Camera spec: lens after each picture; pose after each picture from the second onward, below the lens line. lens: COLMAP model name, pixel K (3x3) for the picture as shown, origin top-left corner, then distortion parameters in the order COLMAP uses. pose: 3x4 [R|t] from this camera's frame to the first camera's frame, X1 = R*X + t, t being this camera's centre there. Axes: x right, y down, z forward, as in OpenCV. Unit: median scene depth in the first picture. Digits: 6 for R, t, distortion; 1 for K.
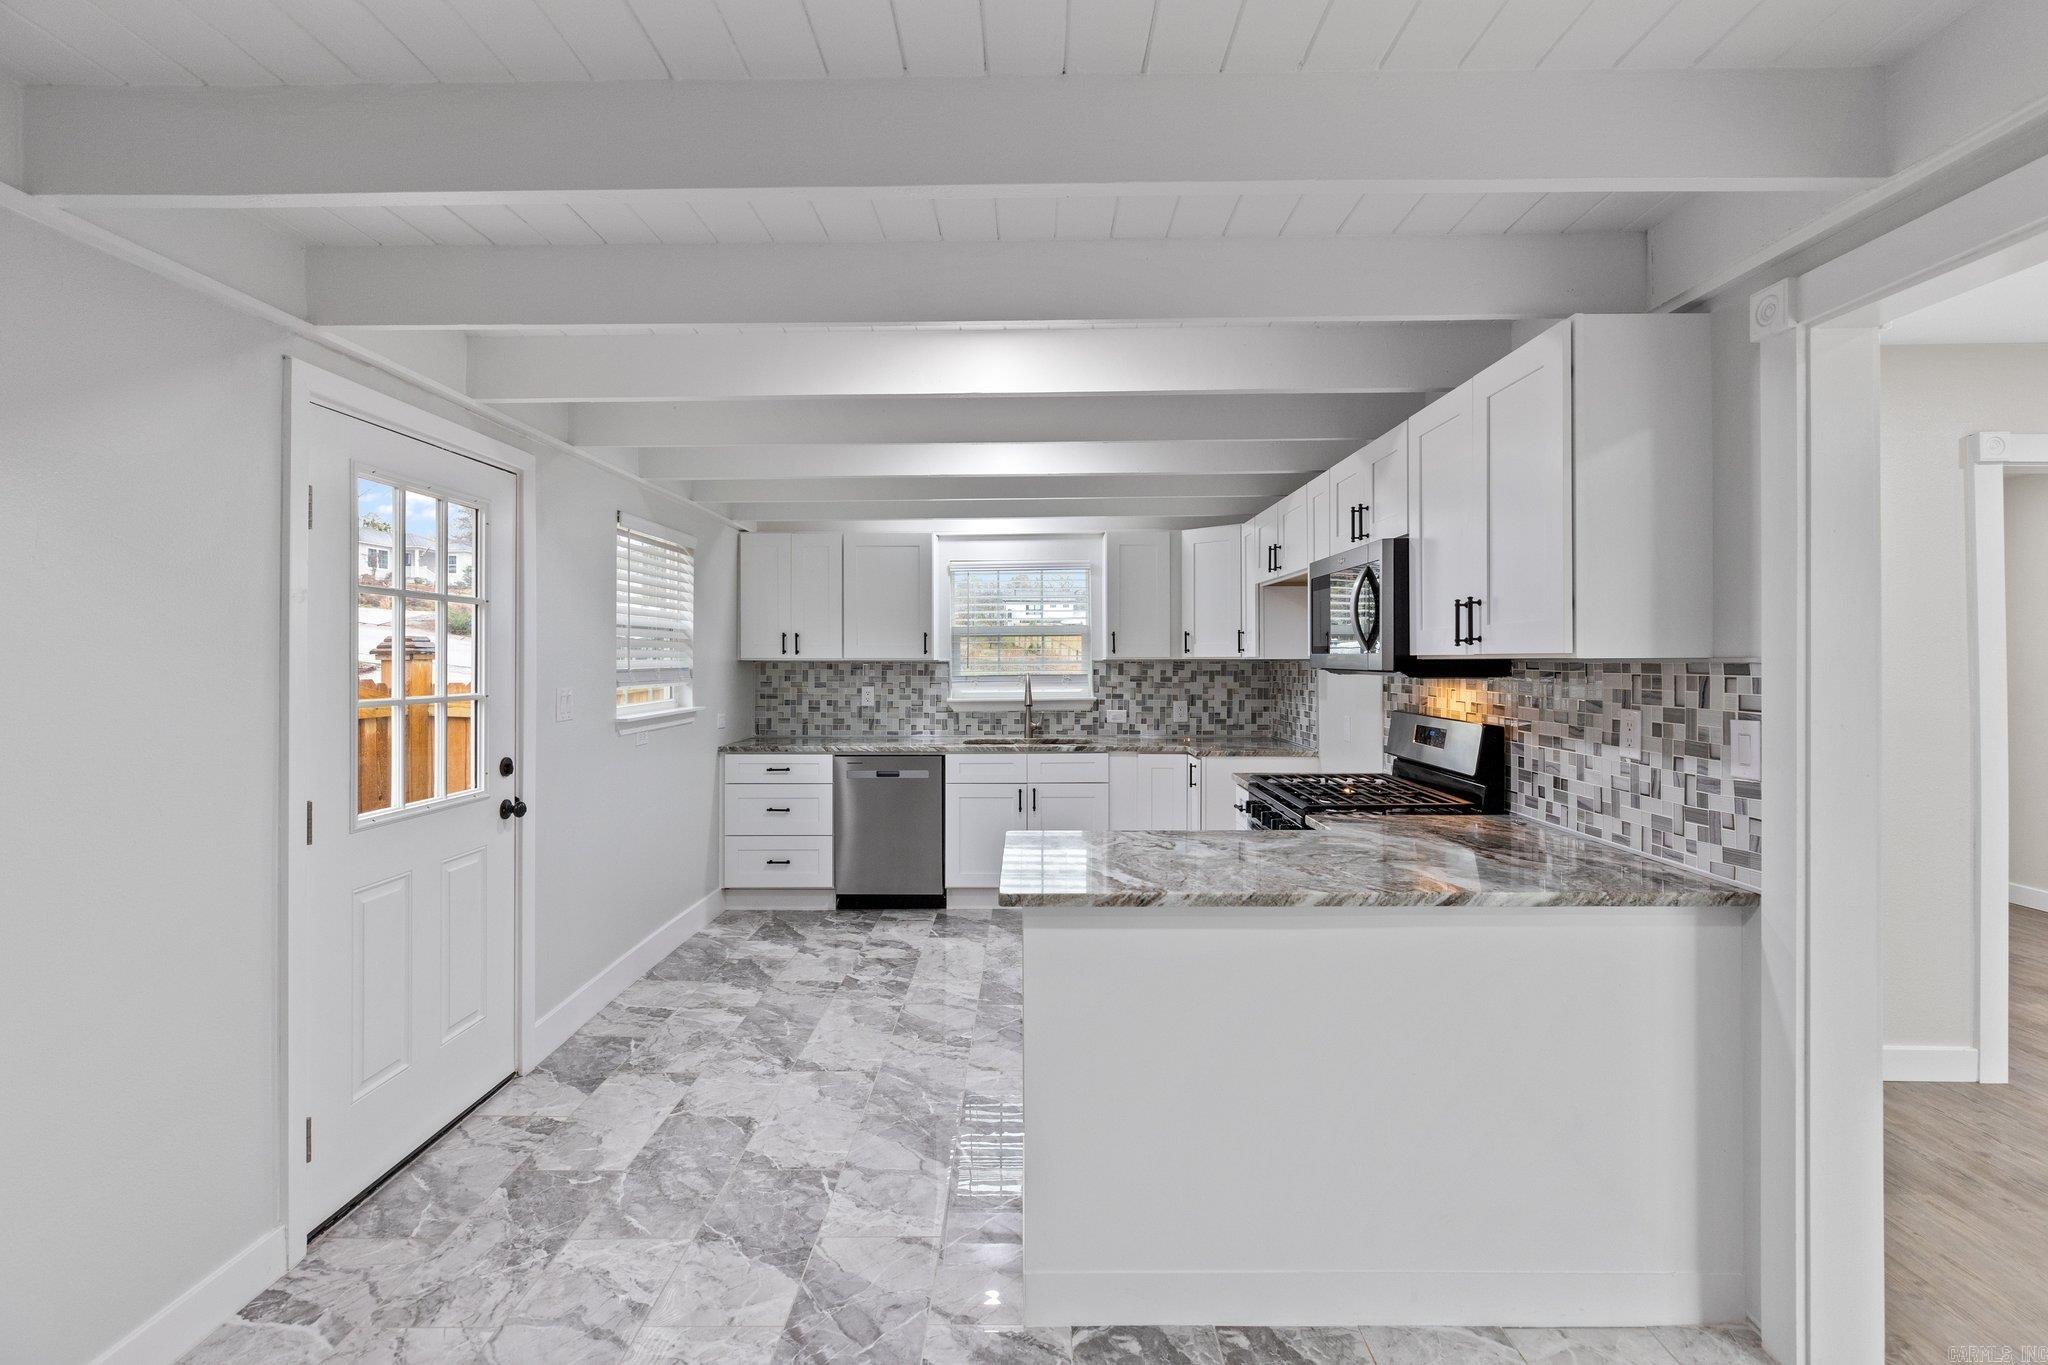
lens RADIAL K [[930.8, 0, 1024.8], [0, 930.8, 658.2], [0, 0, 1]] dist [0.006026, -0.000503]
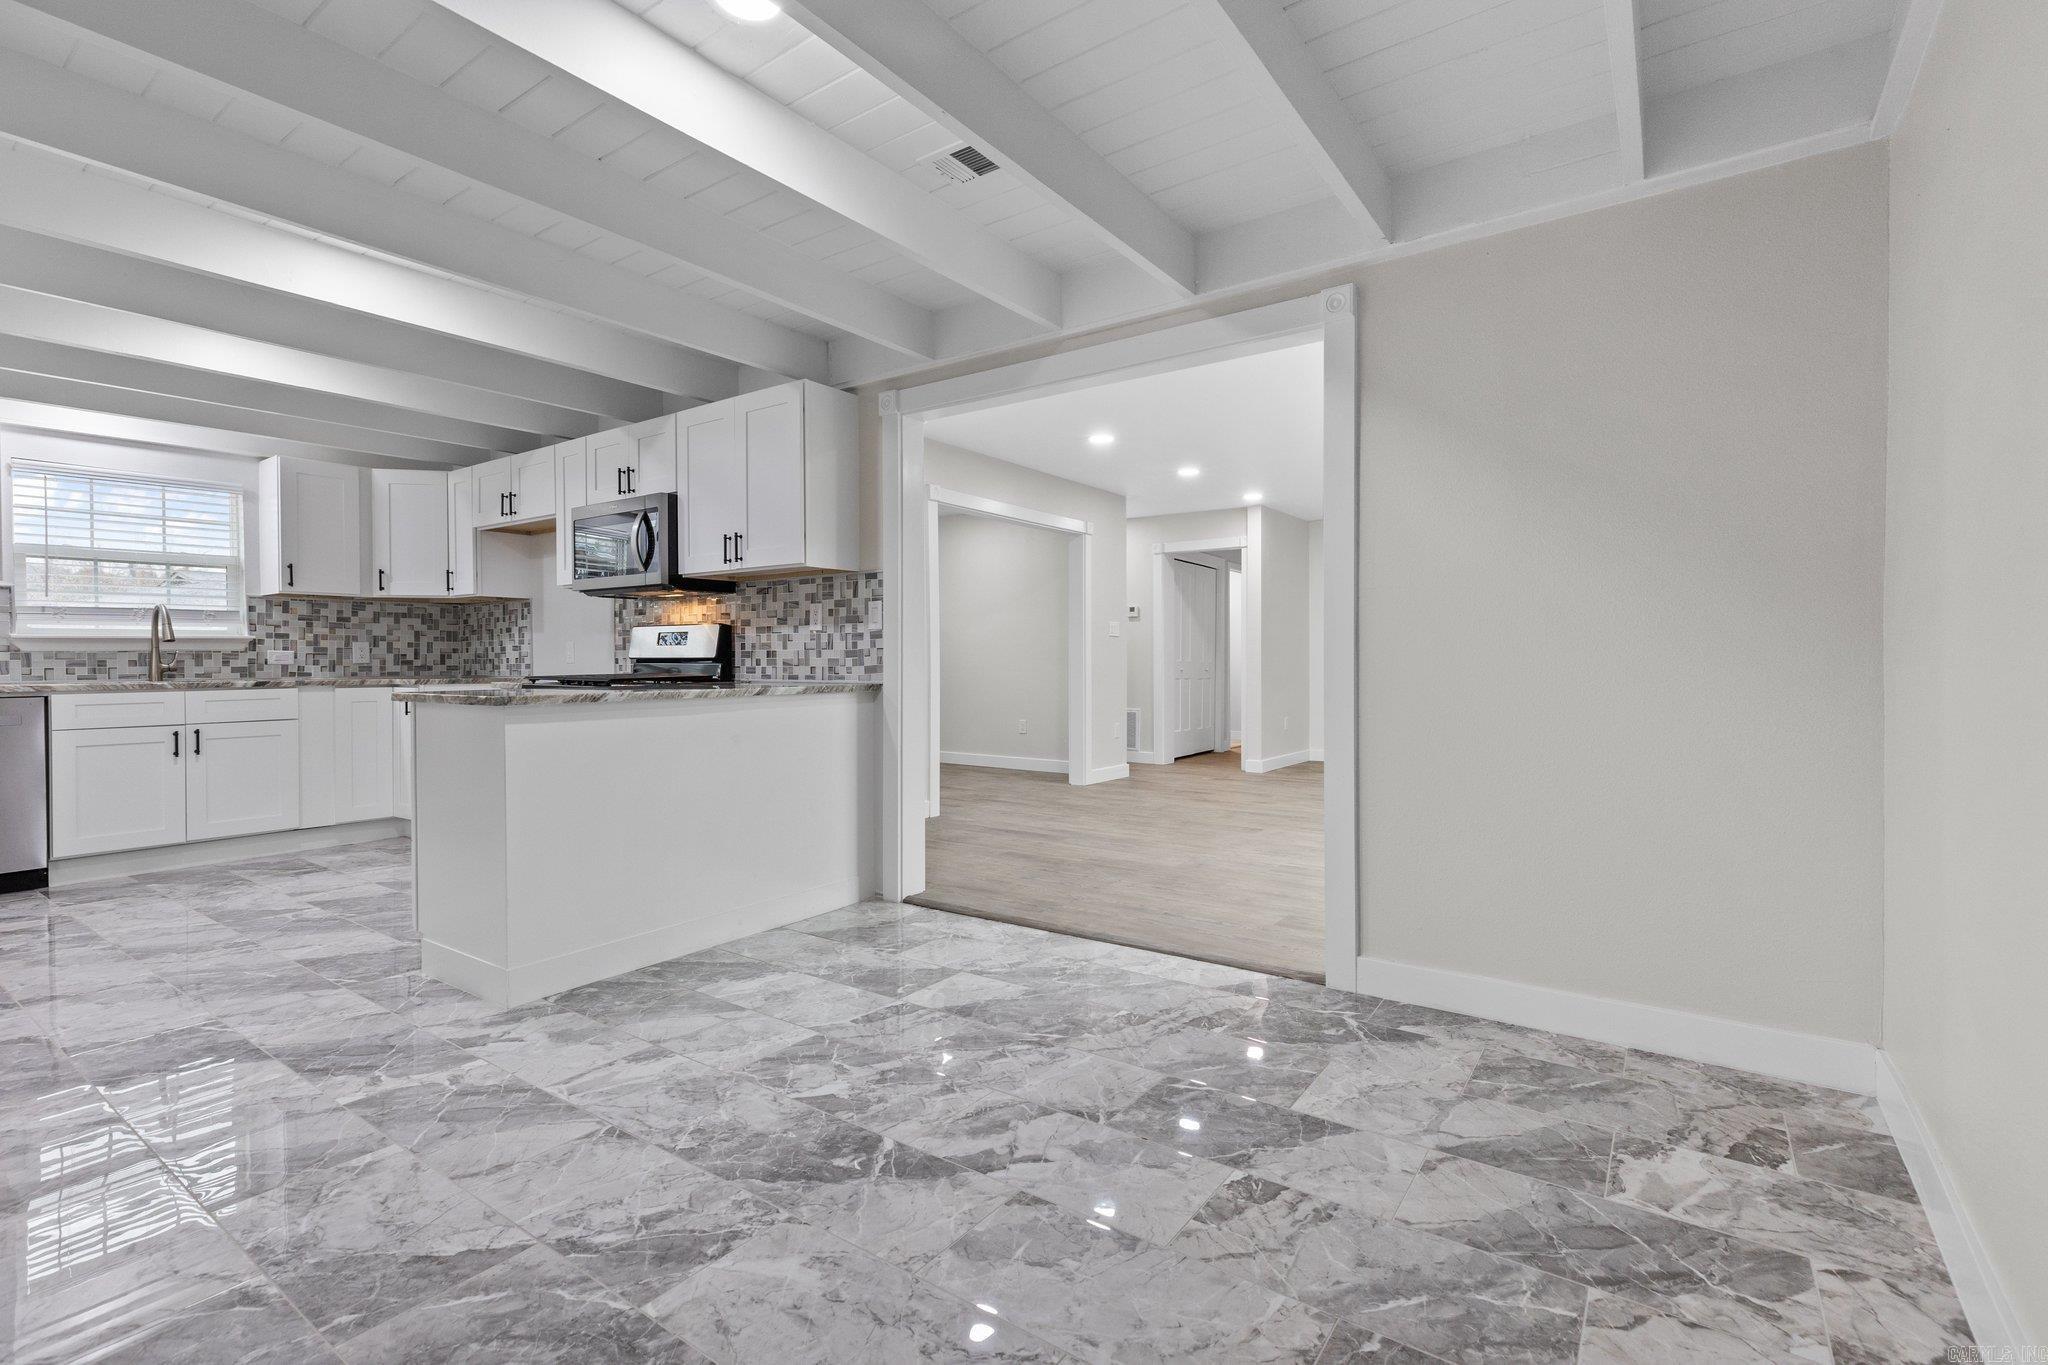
lens RADIAL K [[930.8, 0, 1036.1], [0, 930.8, 666.2], [0, 0, 1]] dist [0.006026, -0.000503]
pose [[0.571408, -0.006142, 0.820643, -0.288117], [0.001913, 0.999979, 0.006152, 0.081752], [-0.820664, -0.001946, 0.571408, -0.185731]]
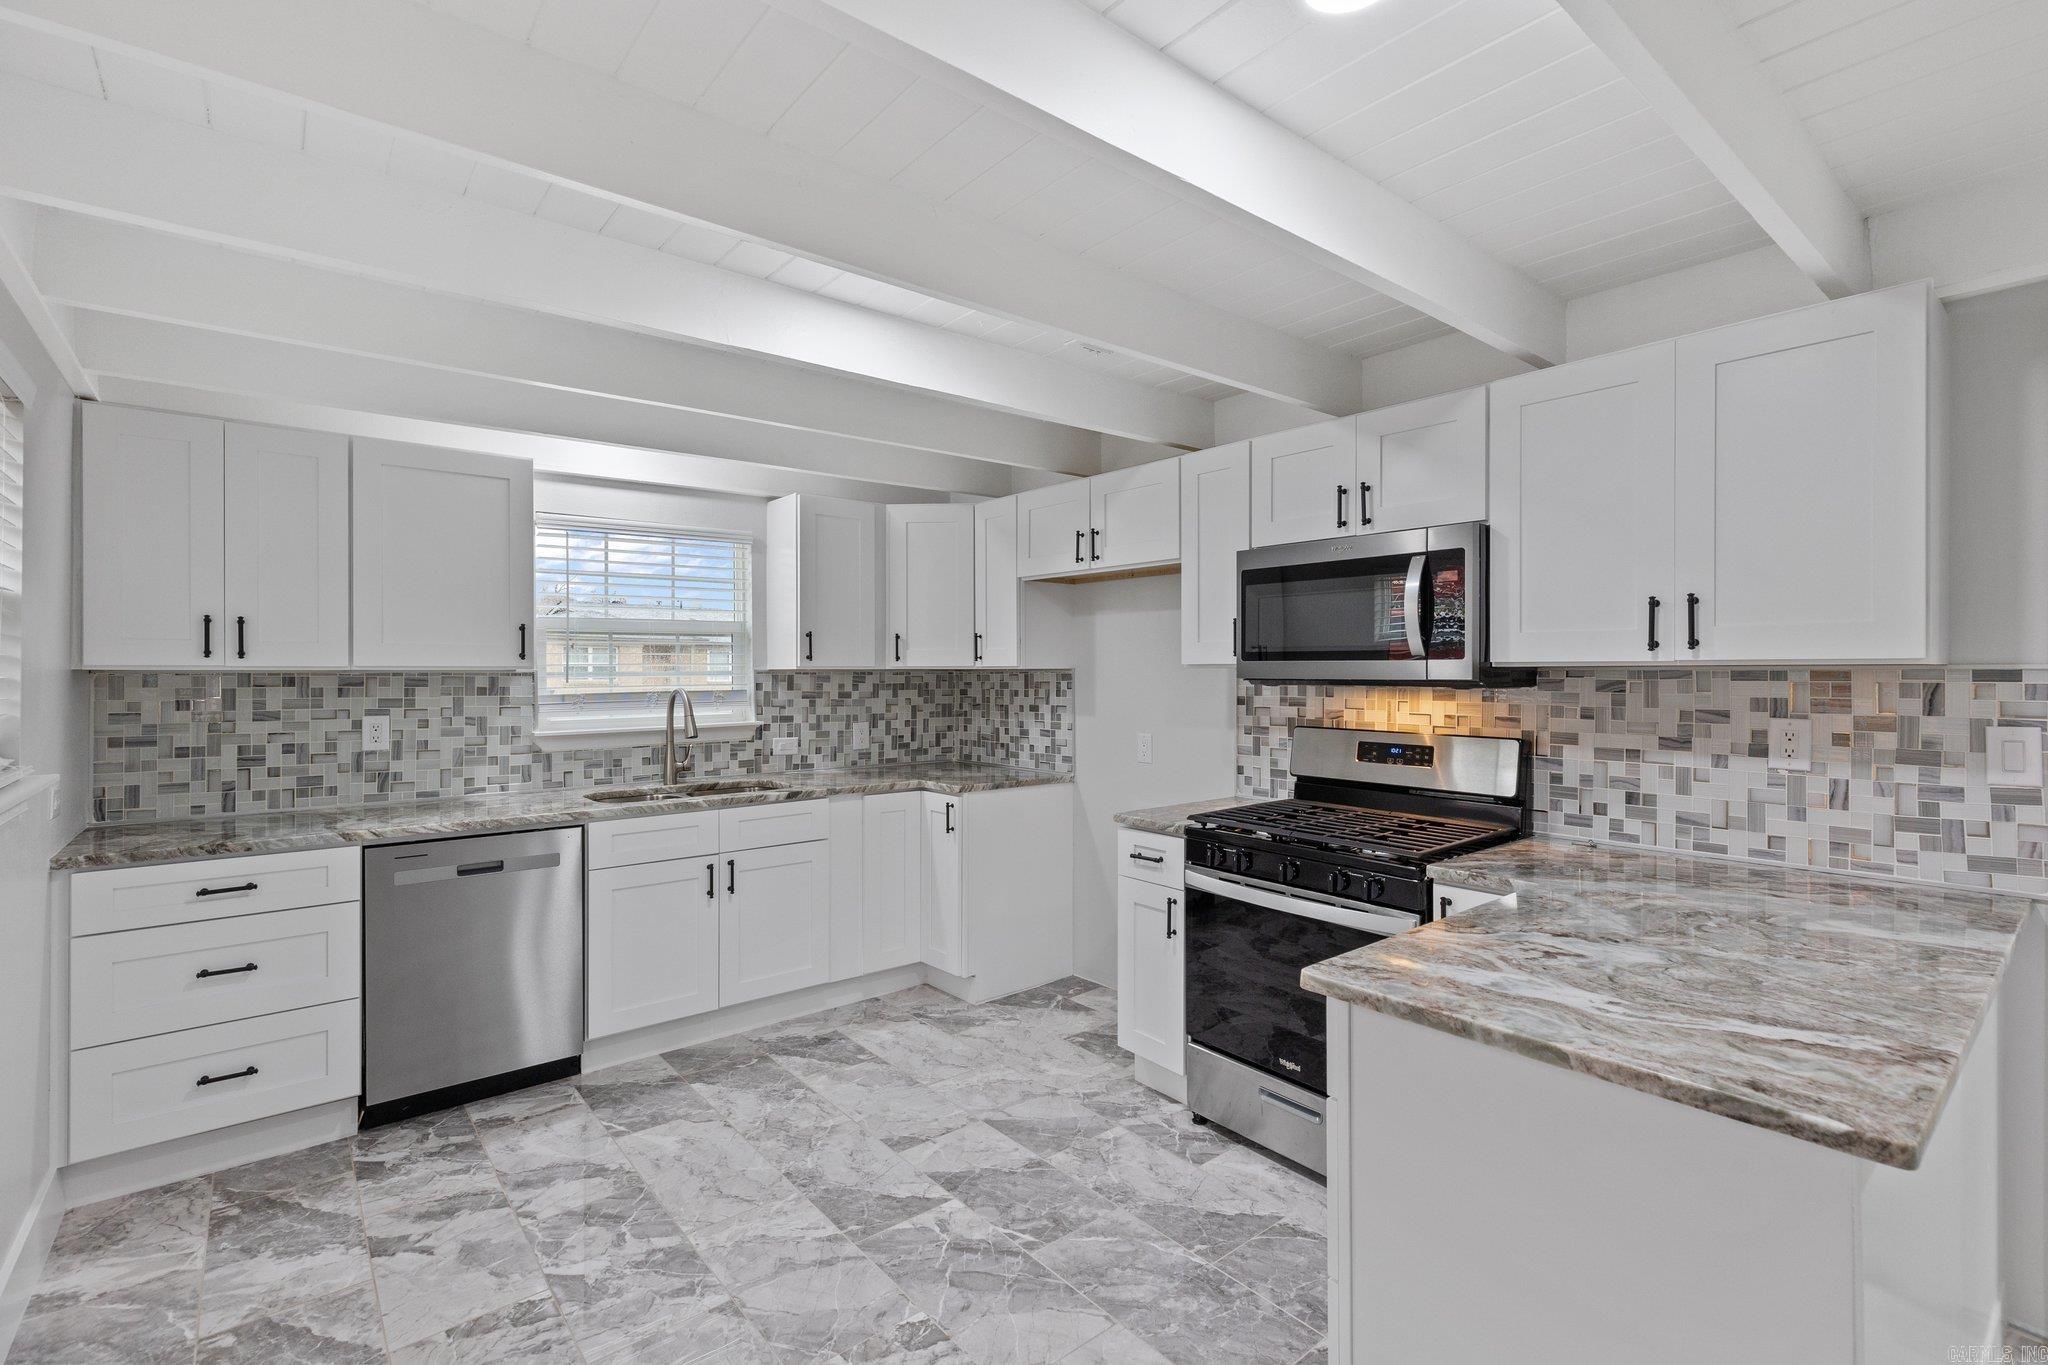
lens RADIAL K [[930.8, 0, 1023.4], [0, 930.8, 672.6], [0, 0, 1]] dist [0.006026, -0.000503]
pose [[0.767831, -0.000642, 0.640652, -0.281787], [-0.000552, 0.999998, 0.001663, 0.003206], [-0.640652, -0.001630, 0.767830, 0.377701]]
